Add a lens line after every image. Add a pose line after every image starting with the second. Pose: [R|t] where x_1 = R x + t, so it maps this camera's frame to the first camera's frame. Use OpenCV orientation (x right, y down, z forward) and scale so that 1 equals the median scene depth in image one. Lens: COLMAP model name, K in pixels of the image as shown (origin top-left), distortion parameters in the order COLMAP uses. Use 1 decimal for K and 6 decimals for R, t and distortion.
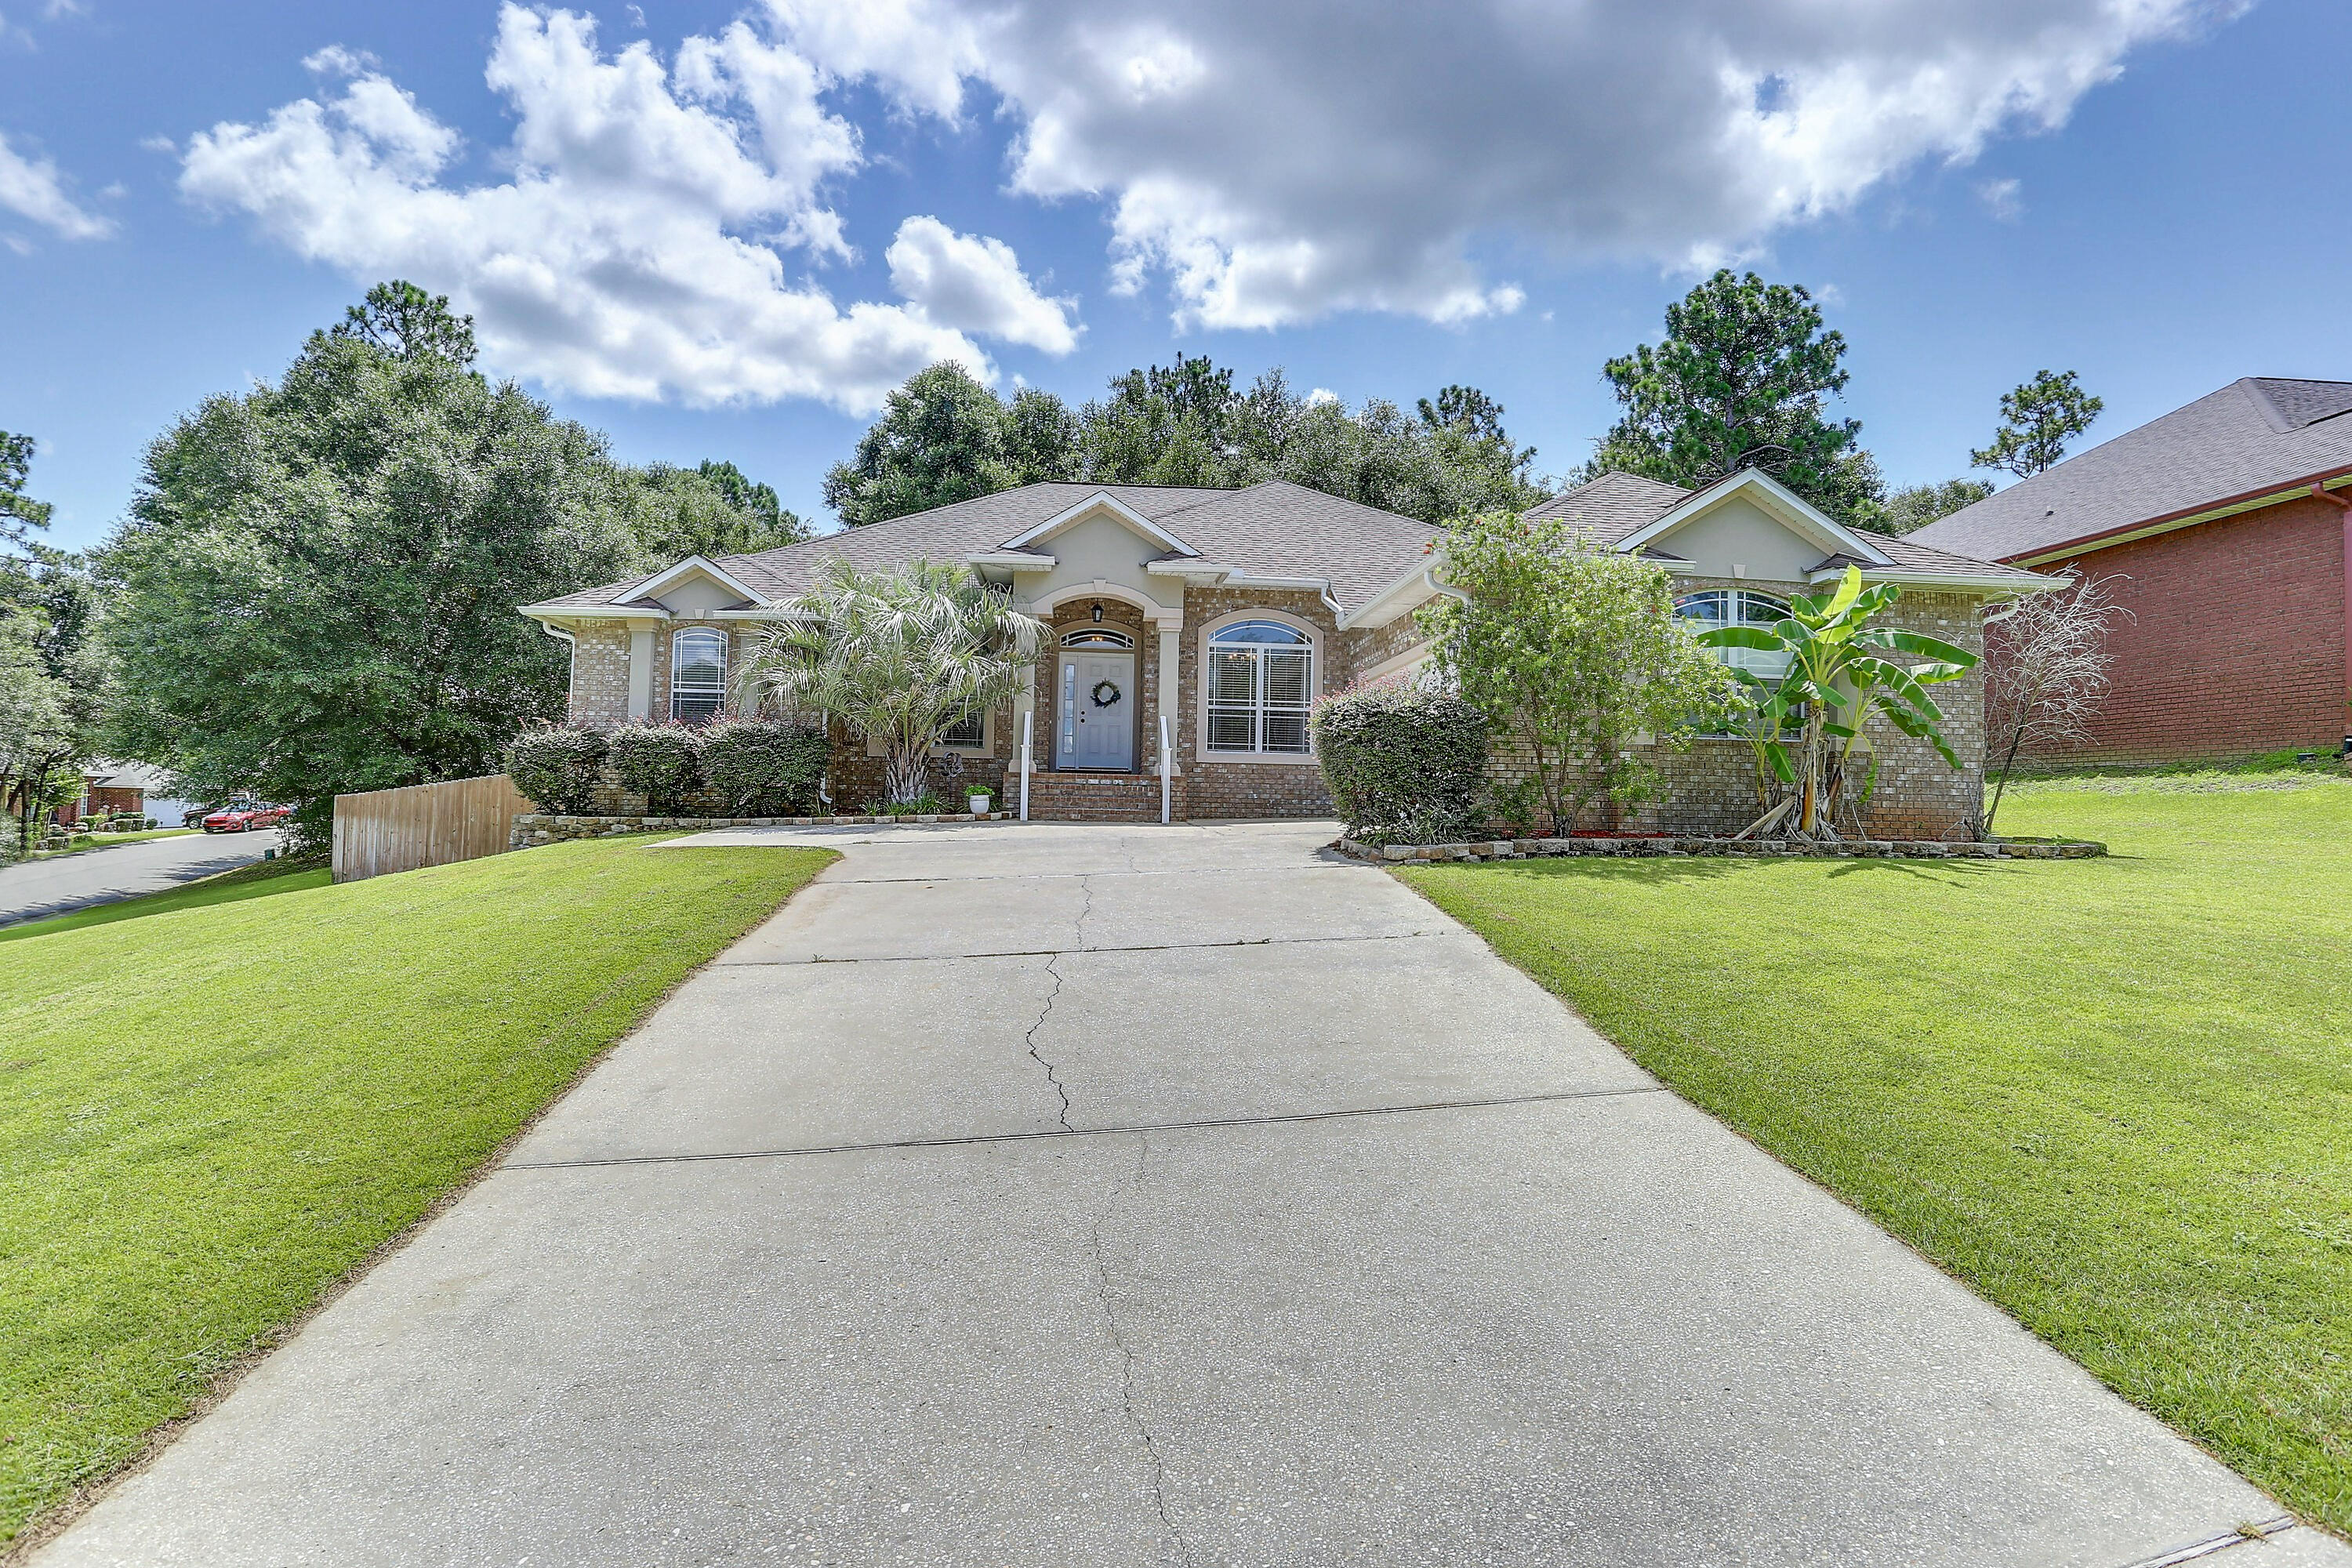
lens RADIAL K [[1147.7, 0, 1179.4], [0, 1147.7, 747.4], [0, 0, 1]] dist [-0.063797, 0.027243]
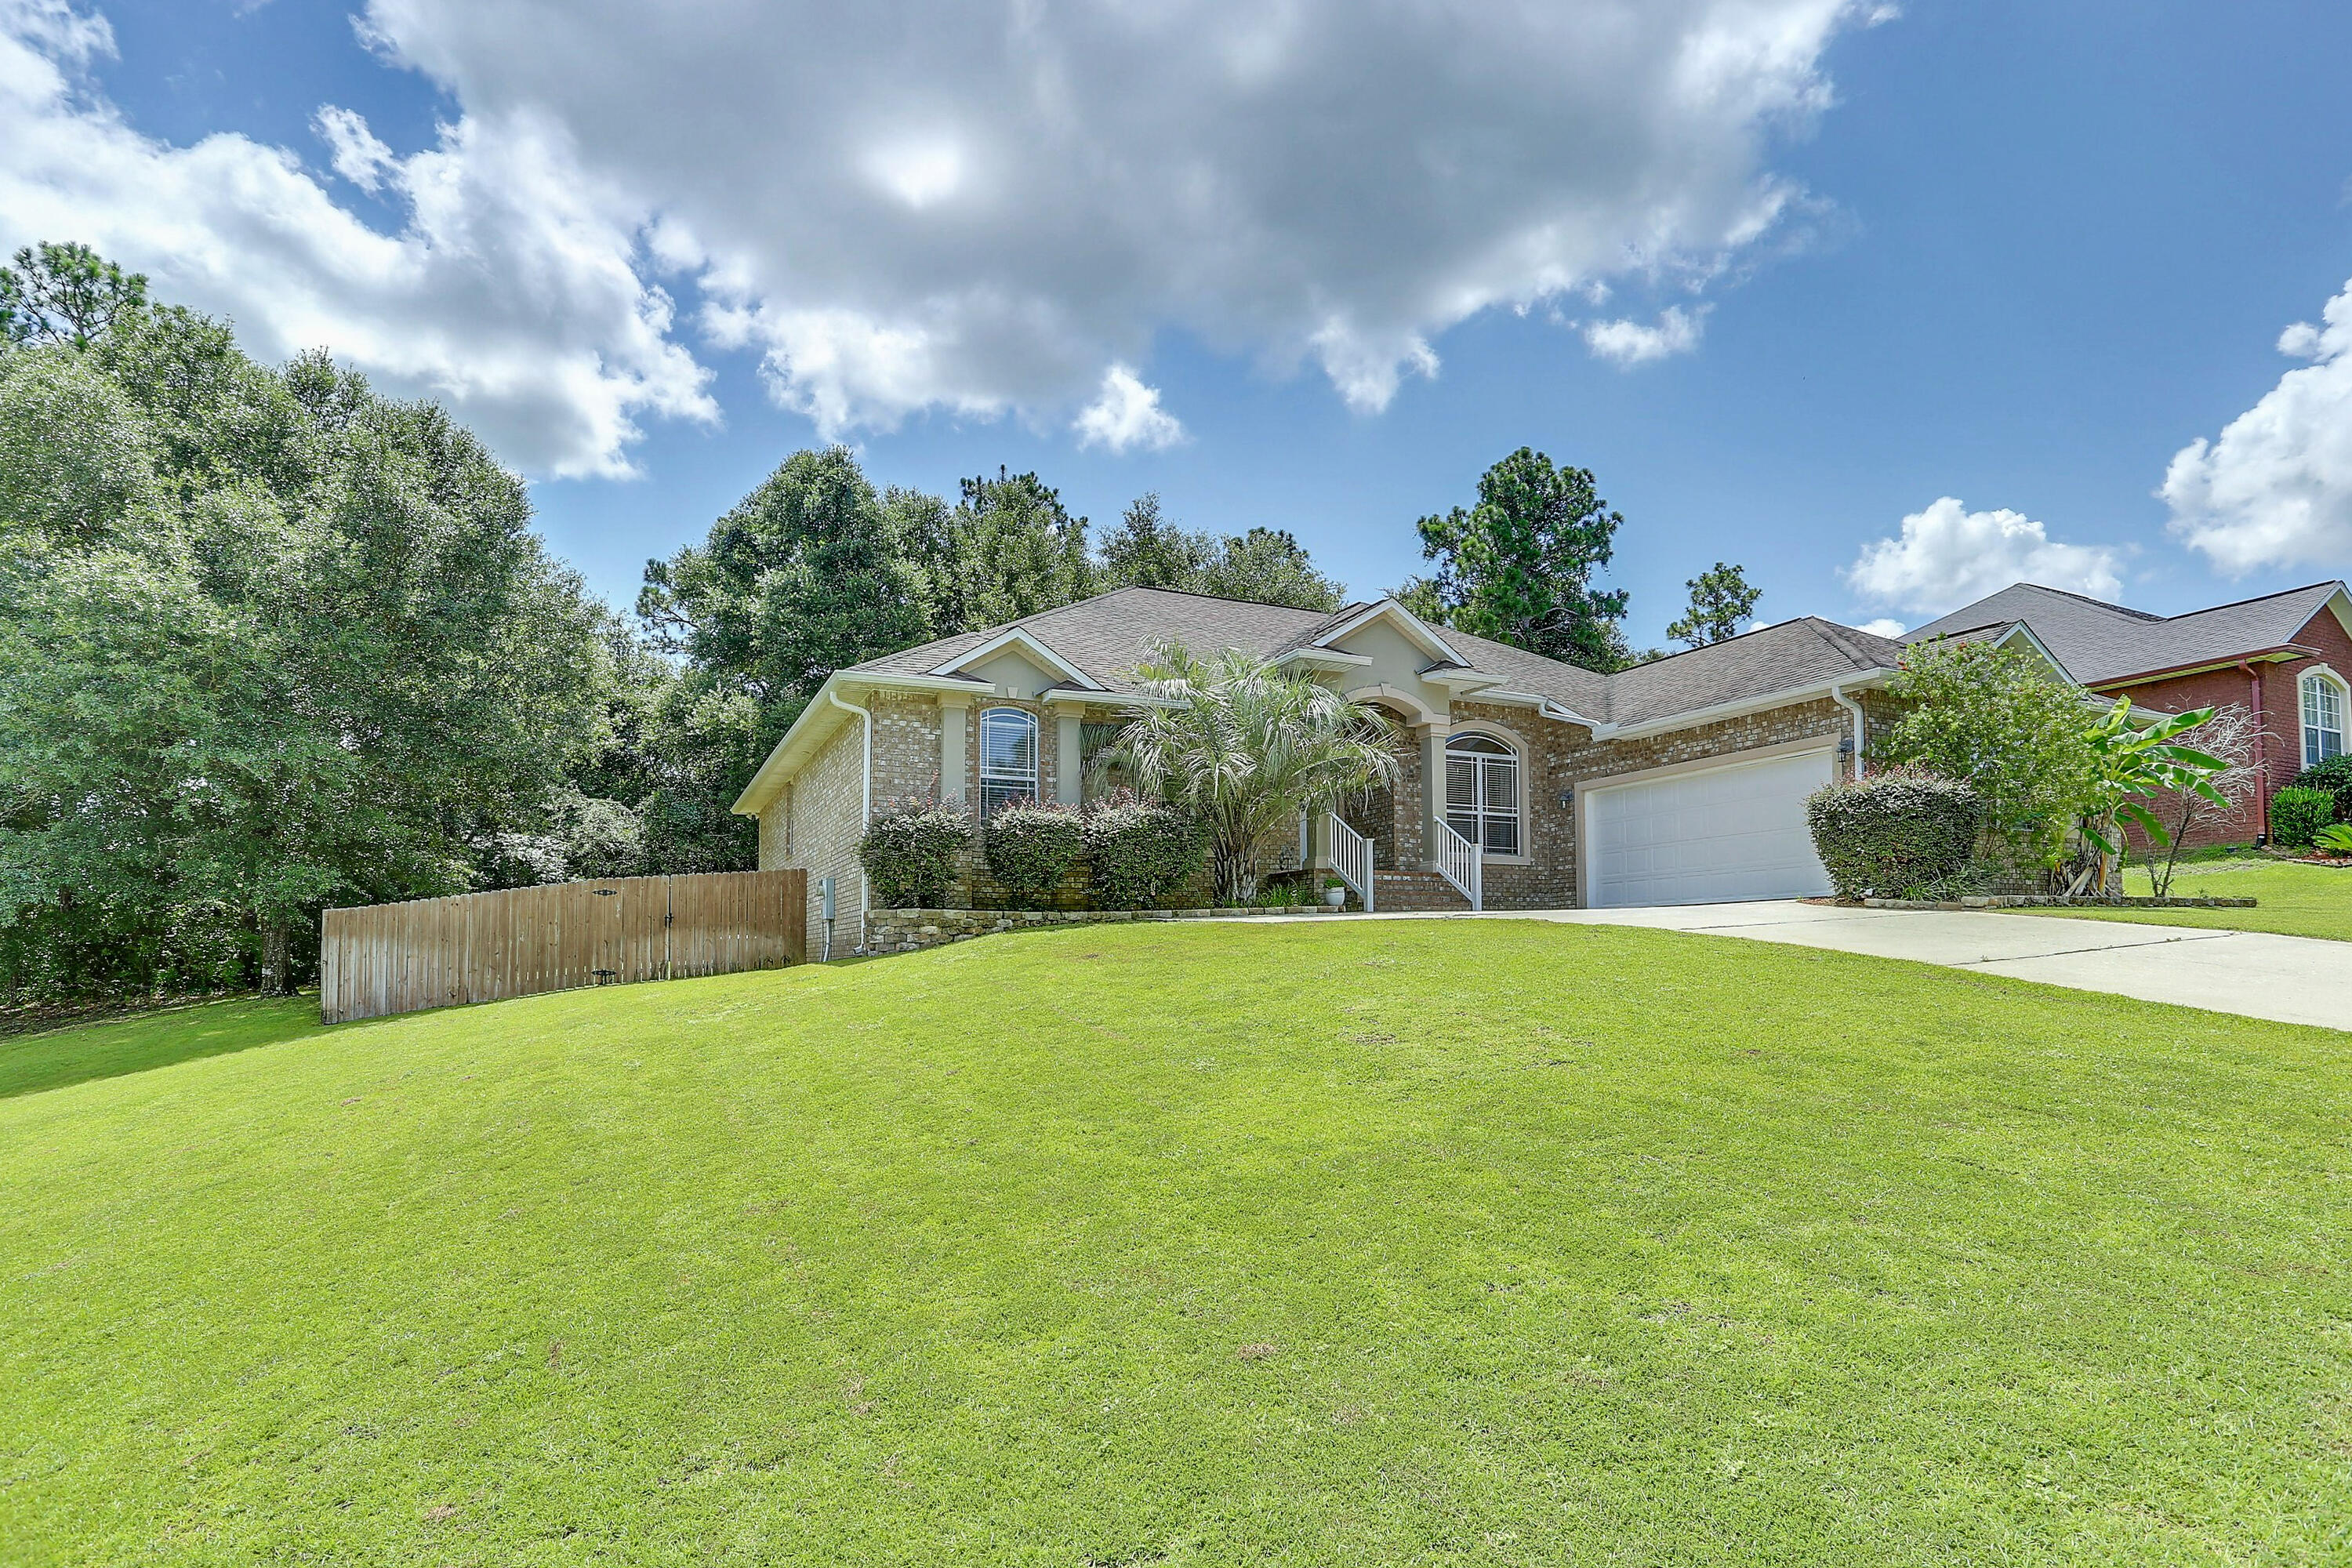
lens RADIAL K [[1170.8, 0, 1259.6], [0, 1170.8, 880.7], [0, 0, 1]] dist [-0.030351, 0.000290]
pose [[0.933958, -0.002657, 0.357372, -0.381633], [0.005548, 0.999960, -0.007064, 0.027713], [-0.357339, 0.008580, 0.933935, 0.031889]]
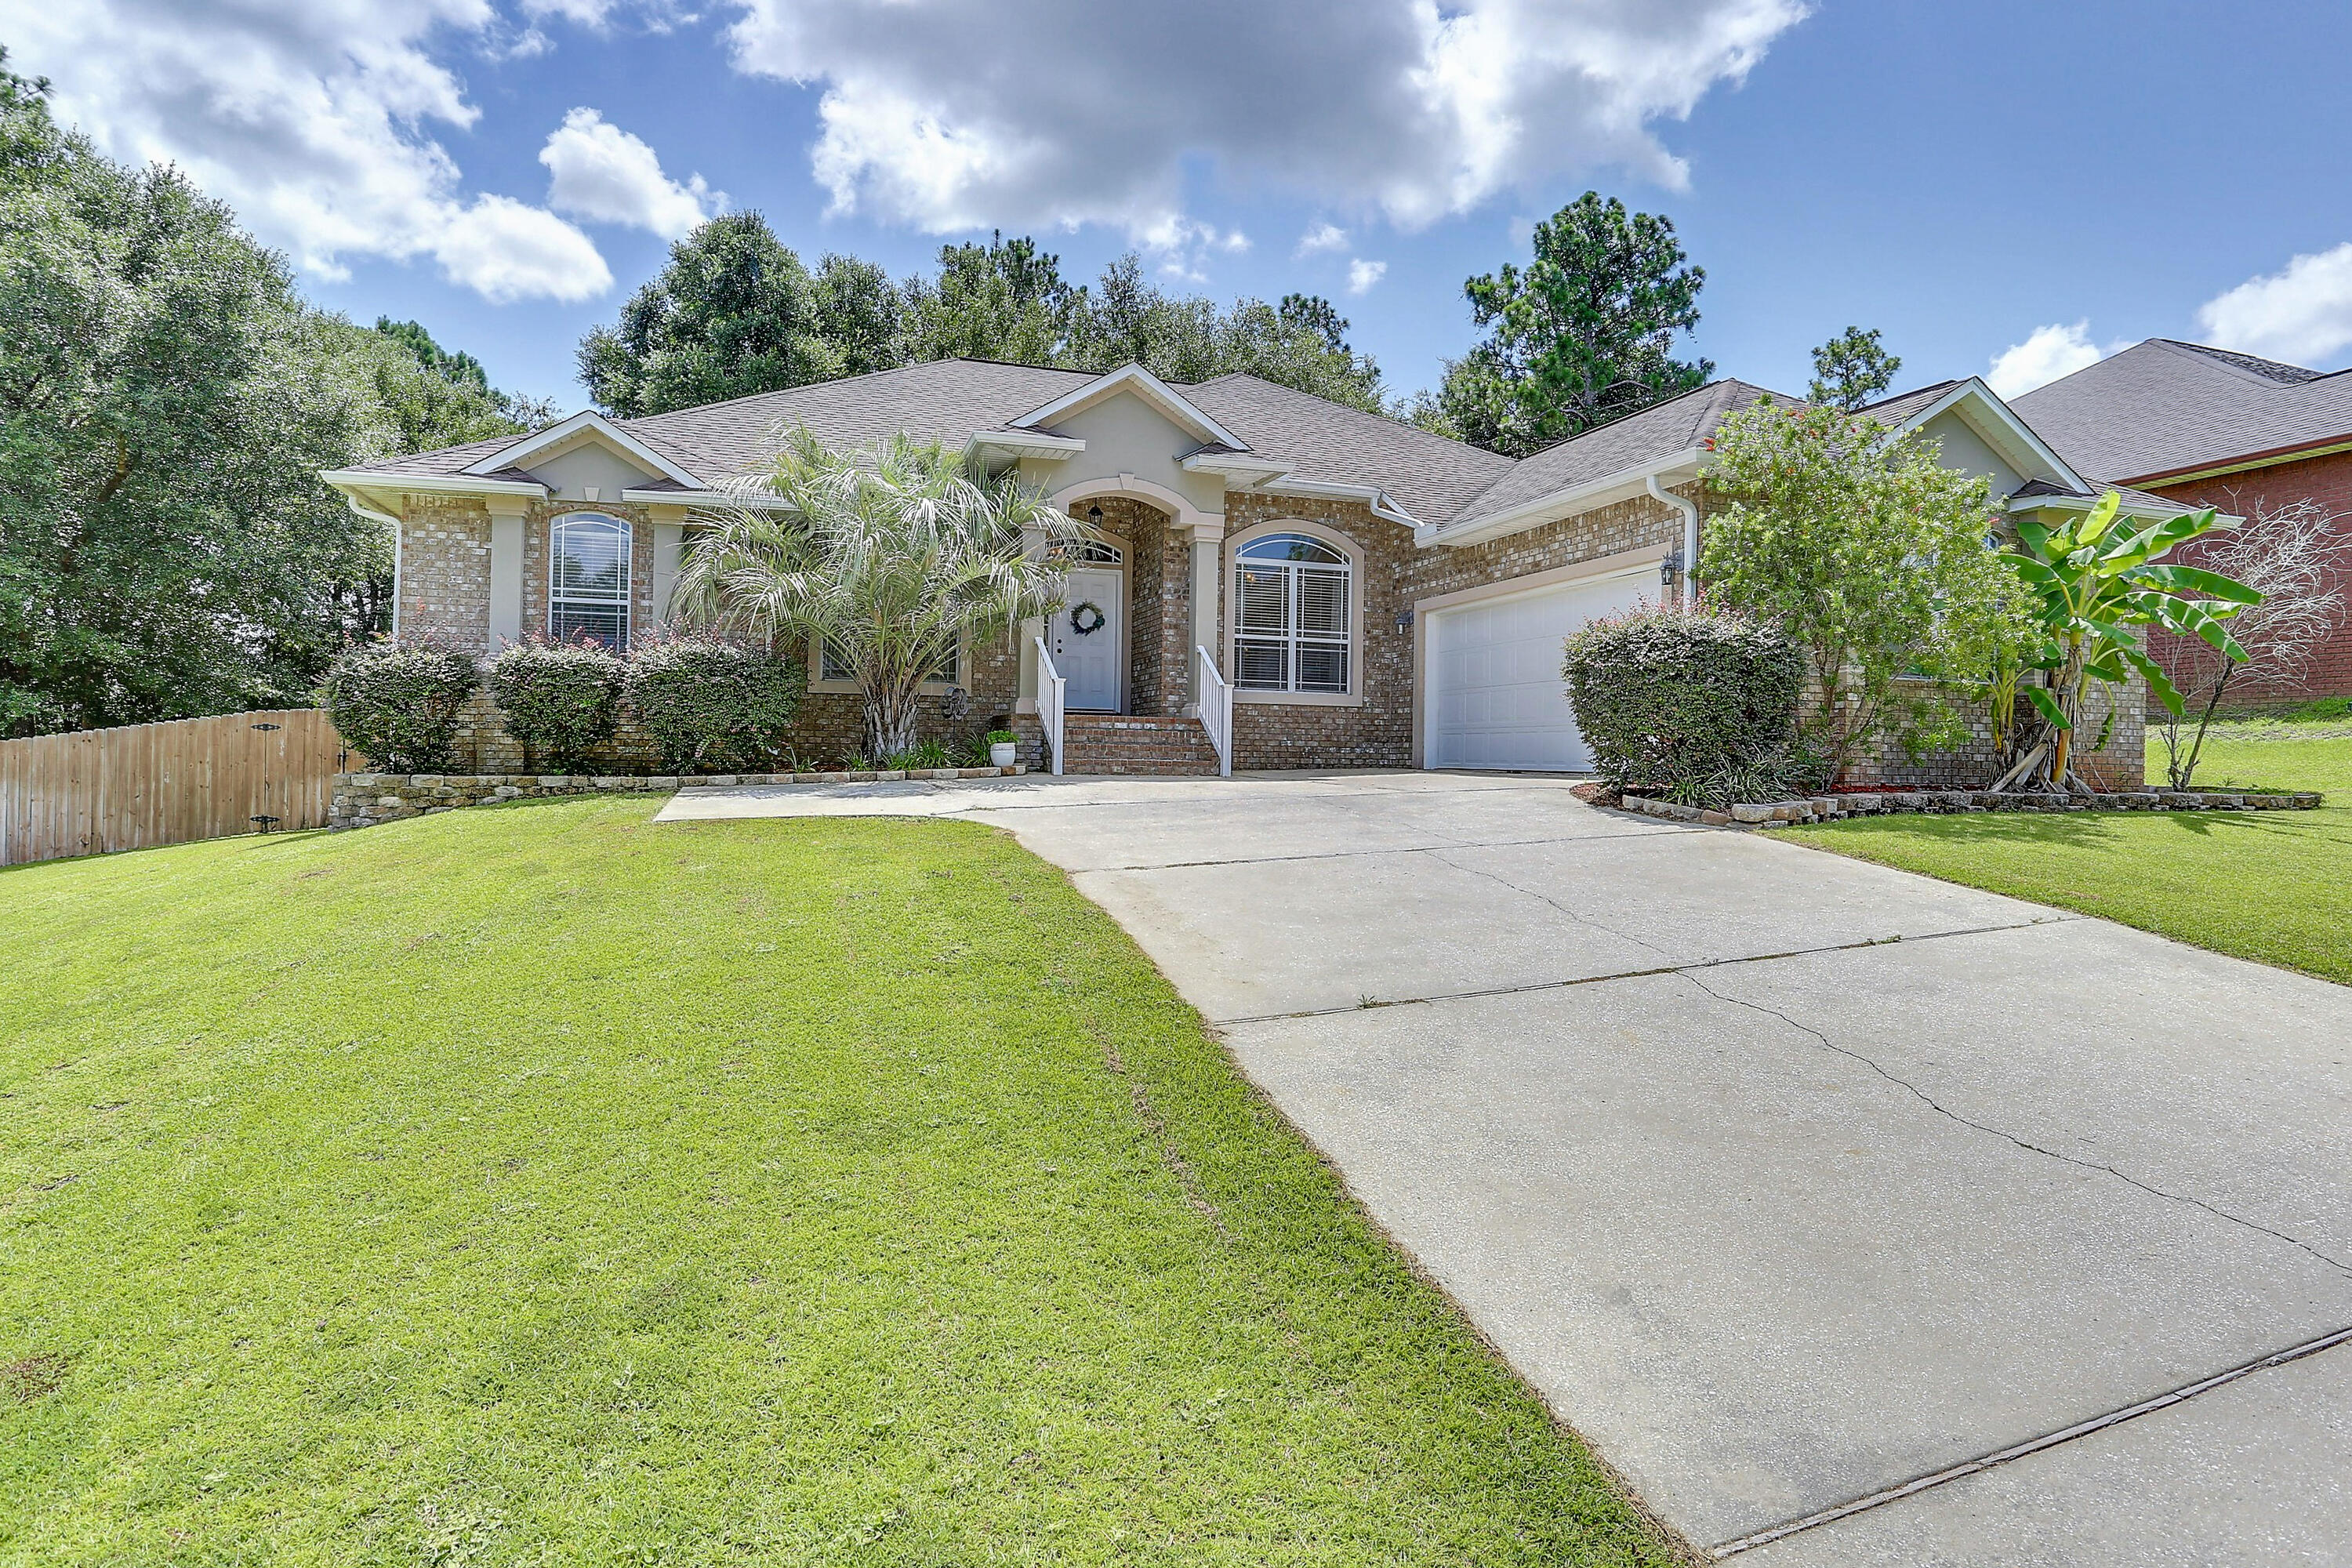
lens RADIAL K [[1247.5, 0, 1224.9], [0, 1247.5, 745.1], [0, 0, 1]] dist [-0.065247, 0.026627]
pose [[0.970970, -0.002282, 0.239190, -0.143939], [-0.008289, 0.999033, 0.043180, 0.003350], [-0.239057, -0.043909, 0.970012, 0.091614]]
